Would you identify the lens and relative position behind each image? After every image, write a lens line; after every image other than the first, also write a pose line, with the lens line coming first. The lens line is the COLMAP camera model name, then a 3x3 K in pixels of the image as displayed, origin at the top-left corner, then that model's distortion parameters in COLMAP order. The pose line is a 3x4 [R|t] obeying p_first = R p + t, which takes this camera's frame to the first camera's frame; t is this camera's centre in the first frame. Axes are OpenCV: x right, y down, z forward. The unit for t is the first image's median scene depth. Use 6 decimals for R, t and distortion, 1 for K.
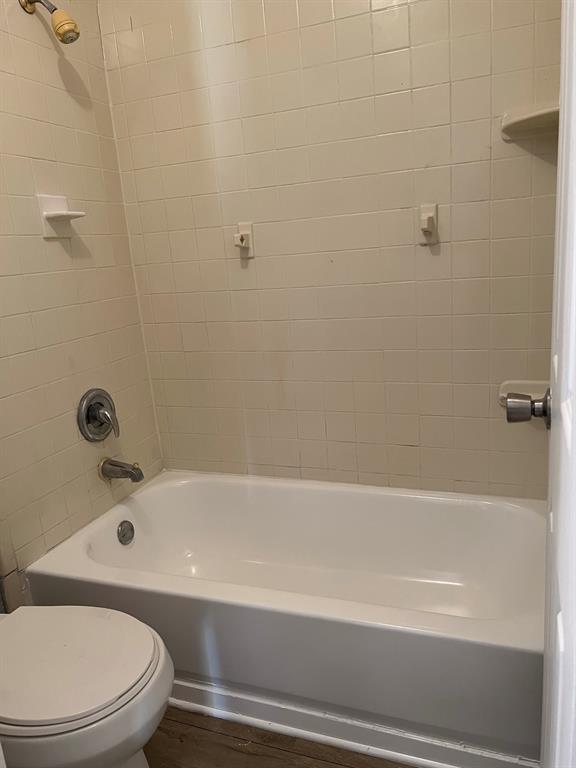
lens RADIAL K [[580.0, 0, 288.3], [0, 580.0, 383.5], [0, 0, 1]] dist [-0.006108, -0.002944]
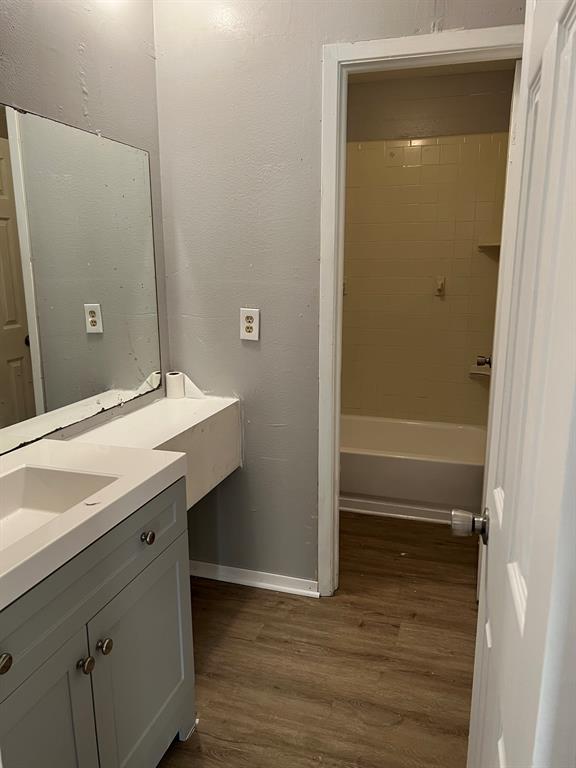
lens RADIAL K [[580.0, 0, 288.2], [0, 580.0, 385.3], [0, 0, 1]] dist [-0.006108, -0.002944]
pose [[0.995811, 0.056916, 0.071560, -0.432360], [-0.055913, 0.998308, -0.015945, 0.142723], [-0.072347, 0.011877, 0.997309, -1.030768]]
